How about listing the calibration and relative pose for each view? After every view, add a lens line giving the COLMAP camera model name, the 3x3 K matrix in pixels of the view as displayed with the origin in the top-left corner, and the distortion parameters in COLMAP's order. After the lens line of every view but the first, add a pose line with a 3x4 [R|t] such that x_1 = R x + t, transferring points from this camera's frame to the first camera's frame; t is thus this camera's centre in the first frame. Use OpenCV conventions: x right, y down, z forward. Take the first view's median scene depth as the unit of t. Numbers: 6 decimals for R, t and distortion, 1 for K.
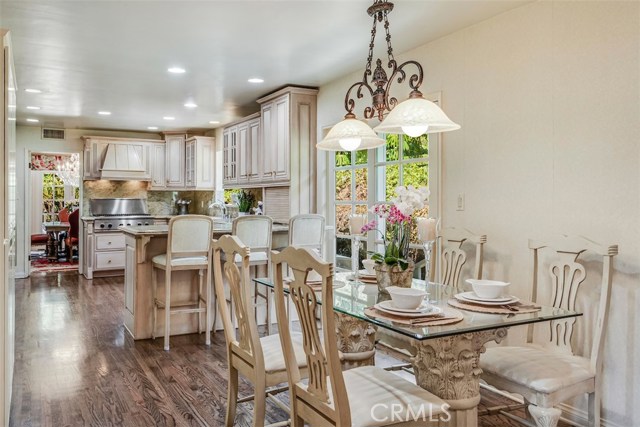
lens RADIAL K [[520.5, 0, 322.5], [0, 520.5, 210.3], [0, 0, 1]] dist [0.001839, -0.003699]
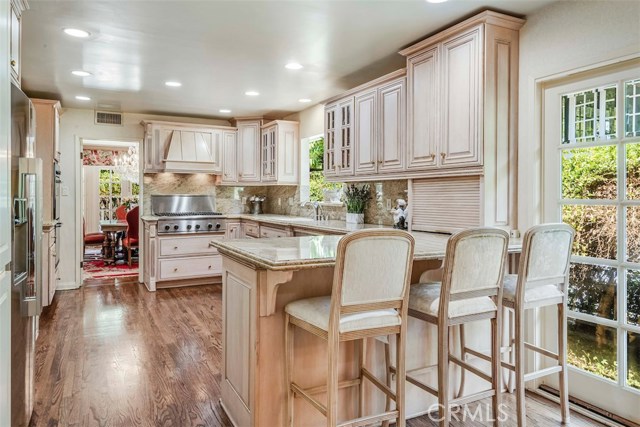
lens RADIAL K [[438.1, 0, 317.2], [0, 438.1, 210.1], [0, 0, 1]] dist [0.003342, 0.004001]
pose [[0.999245, 0.002392, -0.038766, -0.150738], [-0.001918, 0.999923, 0.012252, -0.007047], [0.038792, -0.012168, 0.999173, 0.298925]]
